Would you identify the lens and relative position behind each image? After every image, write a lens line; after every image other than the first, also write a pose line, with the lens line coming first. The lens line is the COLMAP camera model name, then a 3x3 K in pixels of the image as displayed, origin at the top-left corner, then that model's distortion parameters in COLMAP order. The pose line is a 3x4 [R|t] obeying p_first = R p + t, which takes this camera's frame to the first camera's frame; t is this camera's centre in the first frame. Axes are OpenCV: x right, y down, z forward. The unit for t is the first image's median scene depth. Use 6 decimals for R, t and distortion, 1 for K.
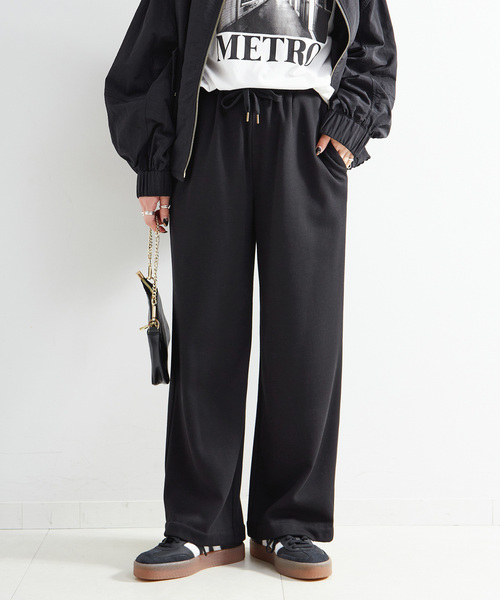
lens RADIAL K [[1095.3, 0, 250.0], [0, 1095.3, 300.0], [0, 0, 1]] dist [1.715397, 0.003747]
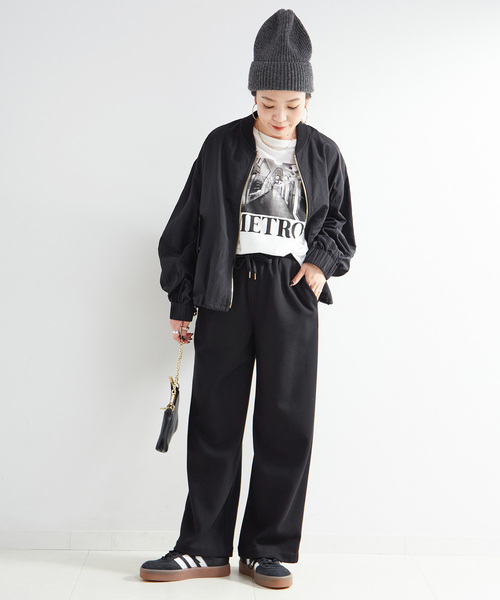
lens RADIAL K [[1110.2, 0, 250.0], [0, 1110.2, 300.0], [0, 0, 1]] dist [0.307844, 0.003377]
pose [[0.998250, 0.058951, -0.004736, 0.007777], [-0.059047, 0.997974, -0.023676, -0.081696], [0.003331, 0.023914, 0.999708, -0.391011]]
